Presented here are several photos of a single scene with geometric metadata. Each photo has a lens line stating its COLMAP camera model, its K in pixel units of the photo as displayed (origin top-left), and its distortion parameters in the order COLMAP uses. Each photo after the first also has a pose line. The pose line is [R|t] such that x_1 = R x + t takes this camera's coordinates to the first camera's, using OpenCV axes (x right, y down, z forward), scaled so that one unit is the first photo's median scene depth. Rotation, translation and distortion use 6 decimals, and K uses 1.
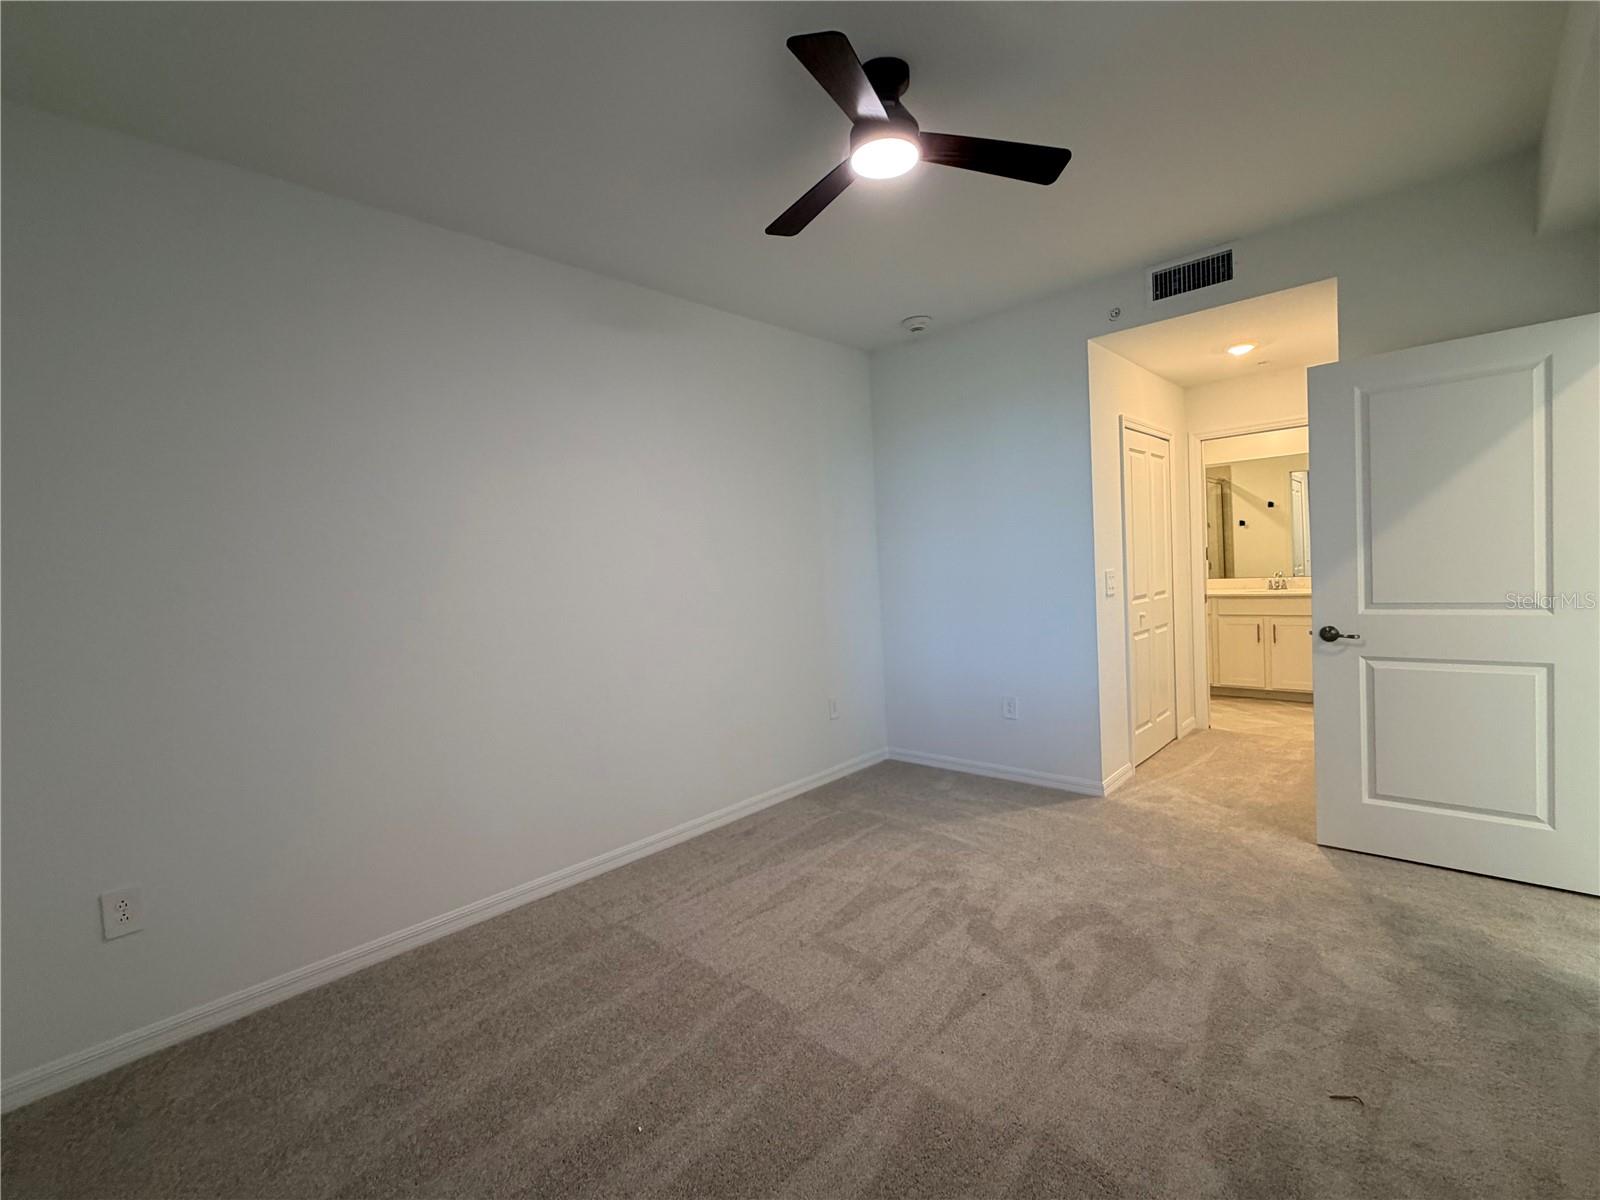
lens RADIAL K [[705.5, 0, 798.1], [0, 705.5, 600.1], [0, 0, 1]] dist [0.000375, -0.000268]
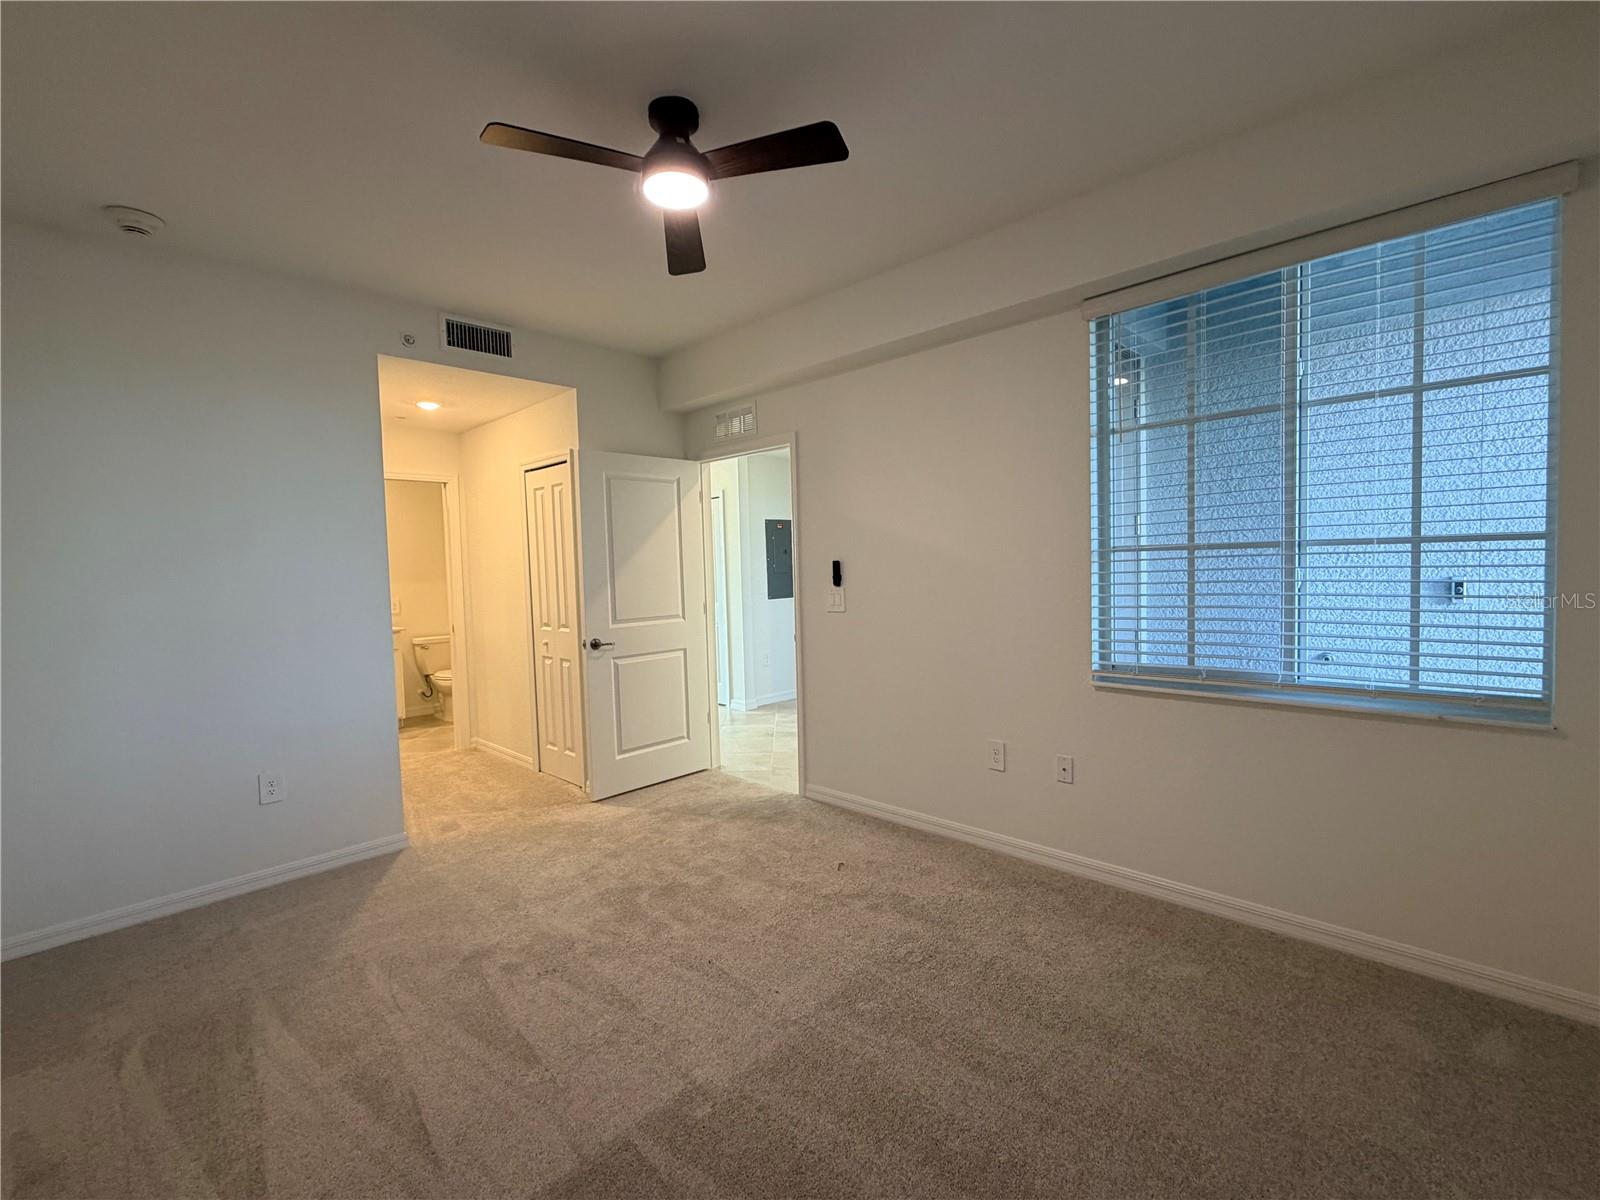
lens RADIAL K [[696.9, 0, 800.0], [0, 696.9, 600.0], [0, 0, 1]] dist [-0.000842, -0.000158]
pose [[0.031116, 0.004513, 0.999506, -0.601979], [0.079626, 0.996800, -0.006979, 0.003508], [-0.996339, 0.079804, 0.030657, 0.556052]]
